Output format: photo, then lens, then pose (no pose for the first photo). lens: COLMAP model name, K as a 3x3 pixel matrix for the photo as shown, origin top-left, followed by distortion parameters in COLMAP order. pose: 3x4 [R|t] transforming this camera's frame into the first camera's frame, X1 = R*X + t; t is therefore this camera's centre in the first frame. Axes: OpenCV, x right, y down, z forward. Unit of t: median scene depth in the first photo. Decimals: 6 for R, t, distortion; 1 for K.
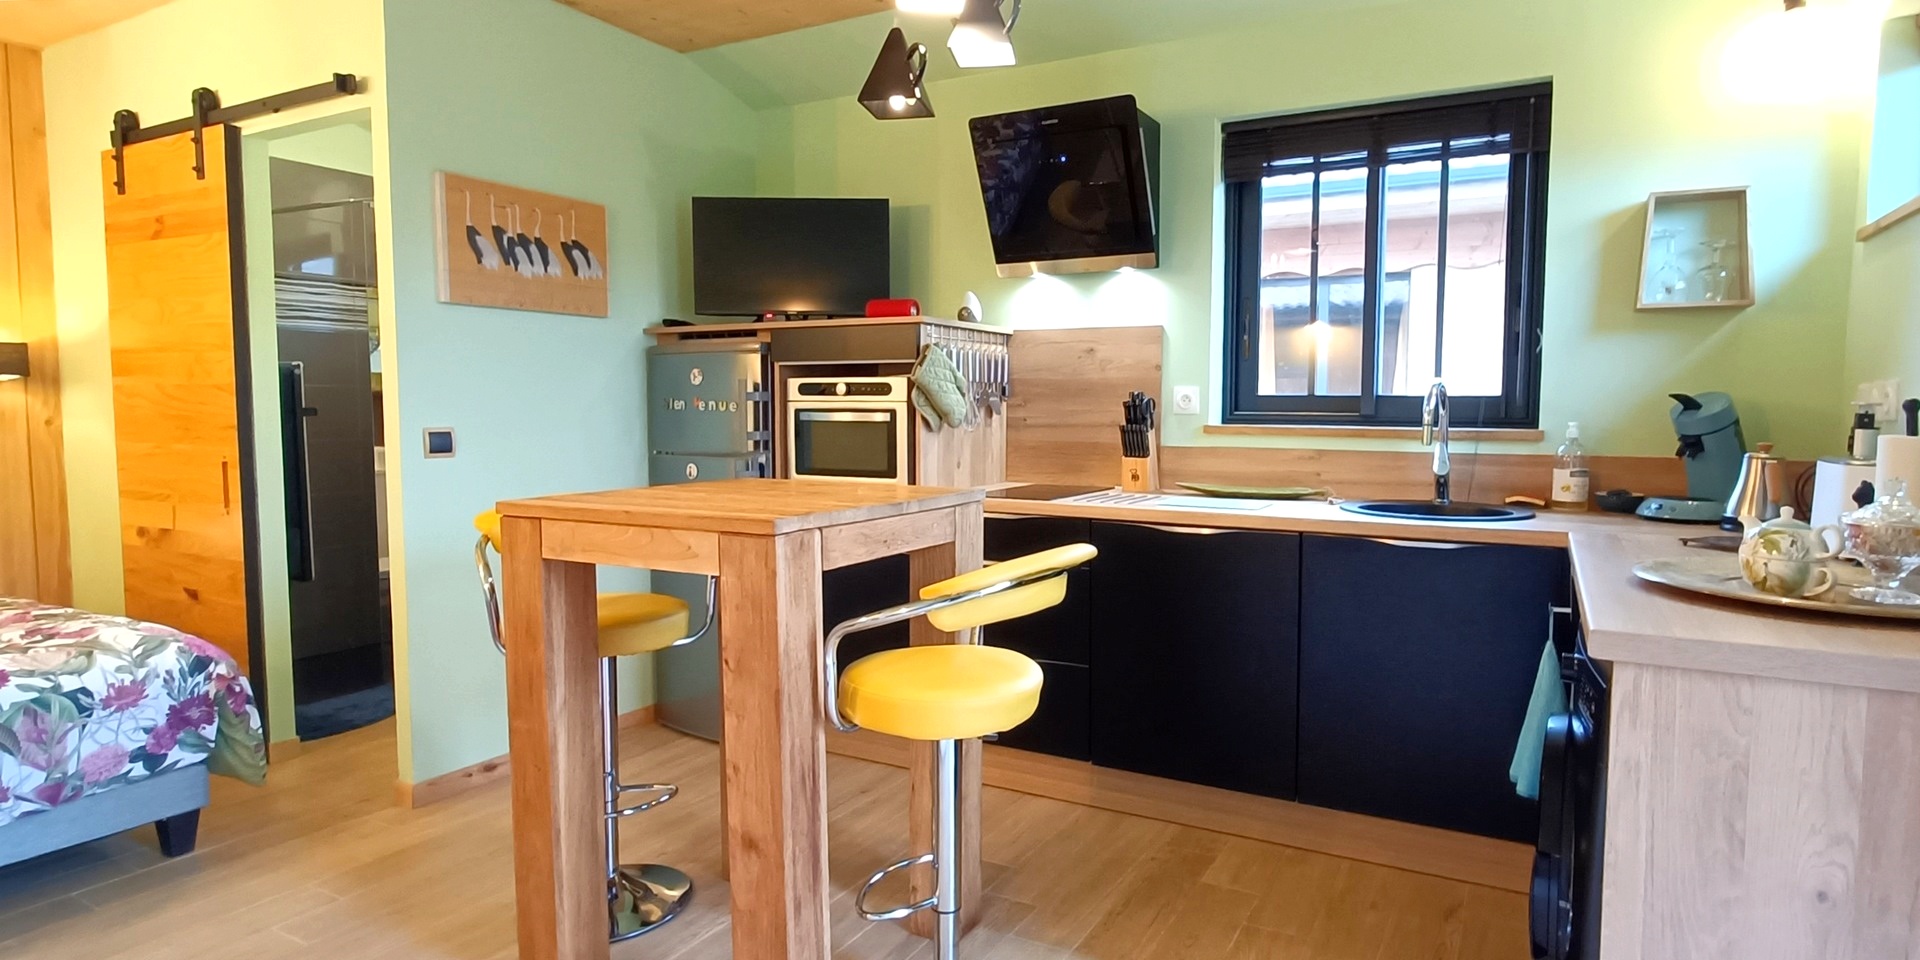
lens RADIAL K [[984.2, 0, 1026.2], [0, 984.2, 475.0], [0, 0, 1]] dist [-0.001031, 0.000218]
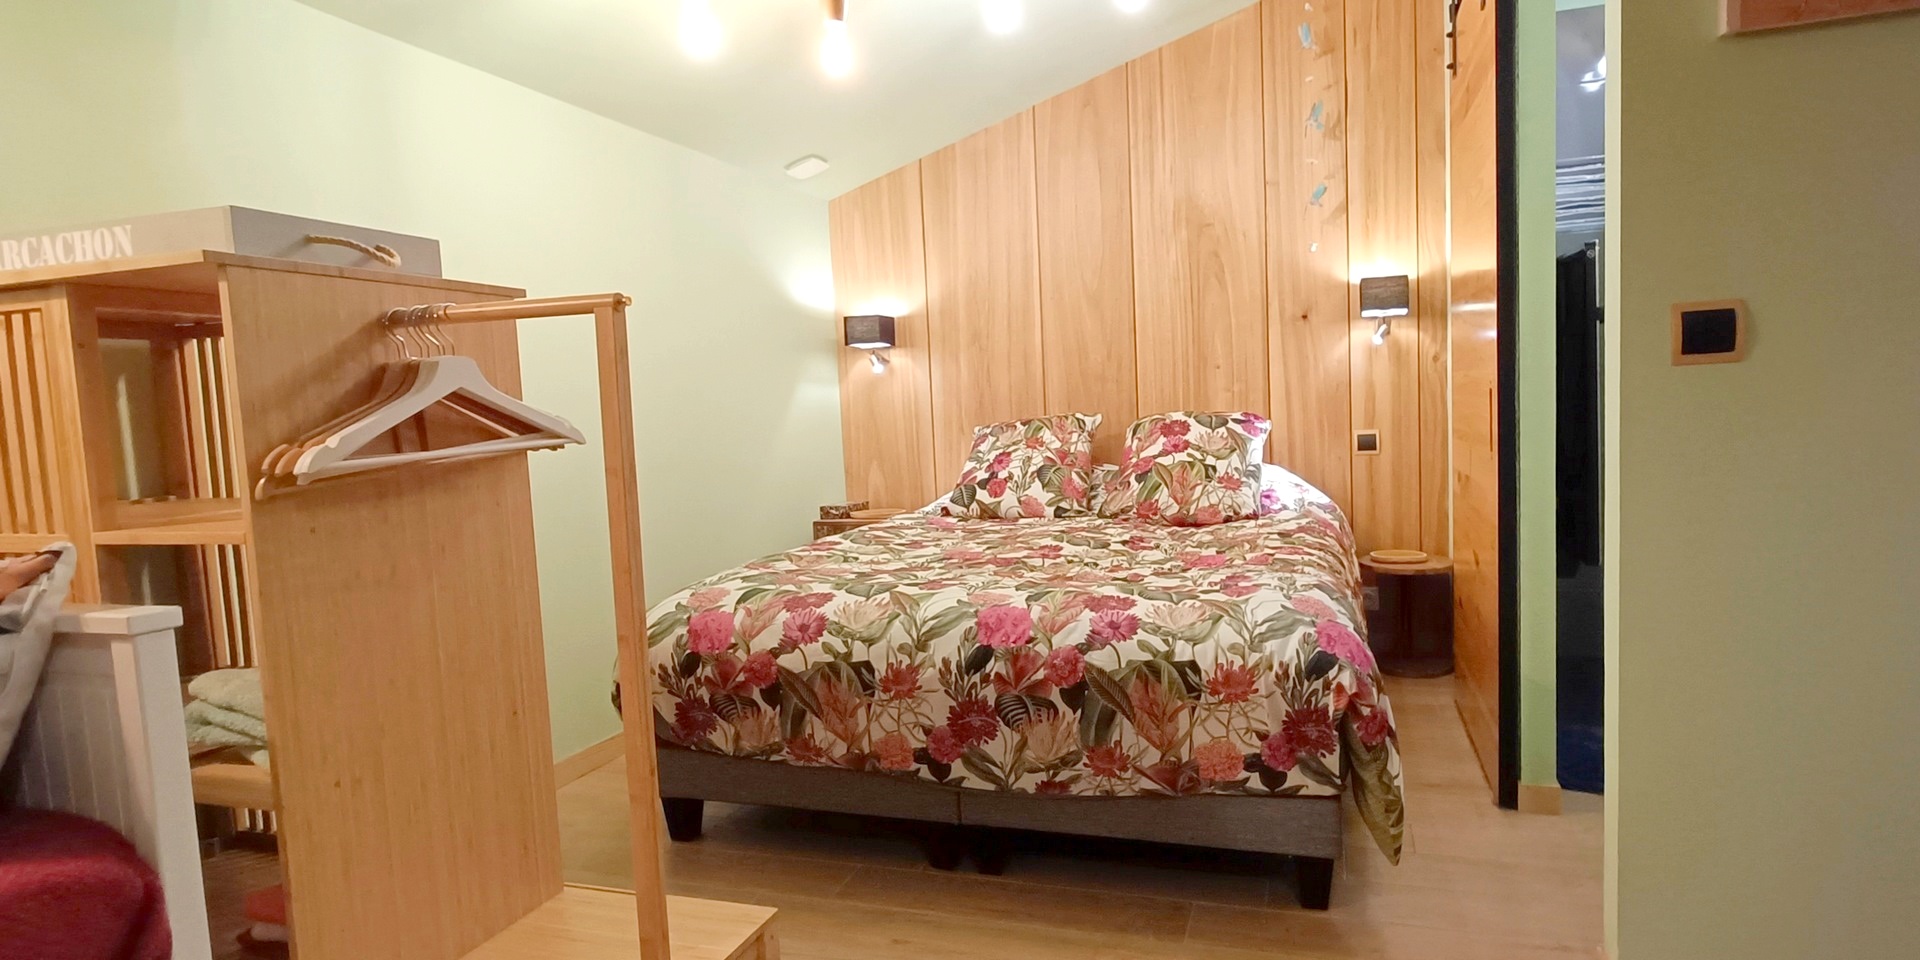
lens RADIAL K [[984.2, 0, 1026.2], [0, 984.2, 475.0], [0, 0, 1]] dist [-0.001031, 0.000218]
pose [[0.180352, 0.067277, -0.981299, -0.179831], [-0.023415, 0.997669, 0.064096, 0.015664], [0.983323, 0.011417, 0.181507, 0.606599]]
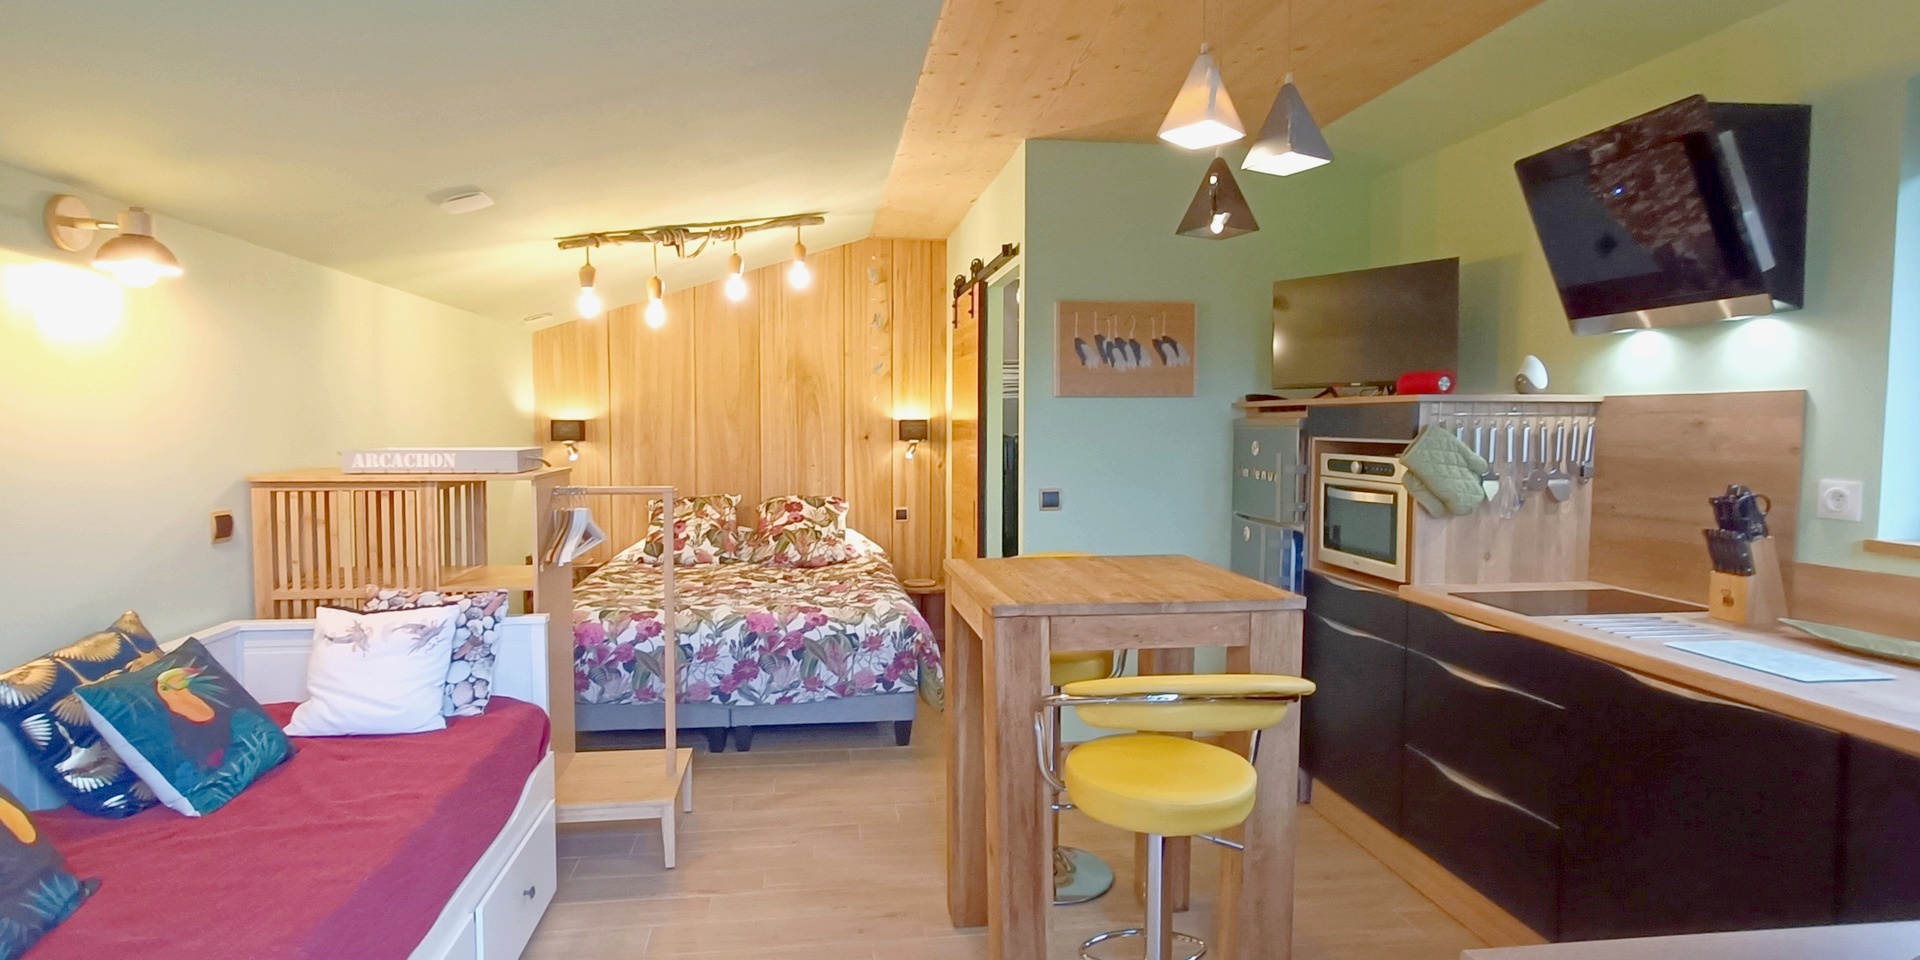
lens RADIAL K [[949.5, 0, 920.6], [0, 949.5, 474.9], [0, 0, 1]] dist [-0.002506, -0.000378]
pose [[0.553426, 0.041831, -0.831847, 0.416678], [-0.054159, 0.998432, 0.014176, -0.079889], [0.831135, 0.037207, 0.554824, 0.127032]]
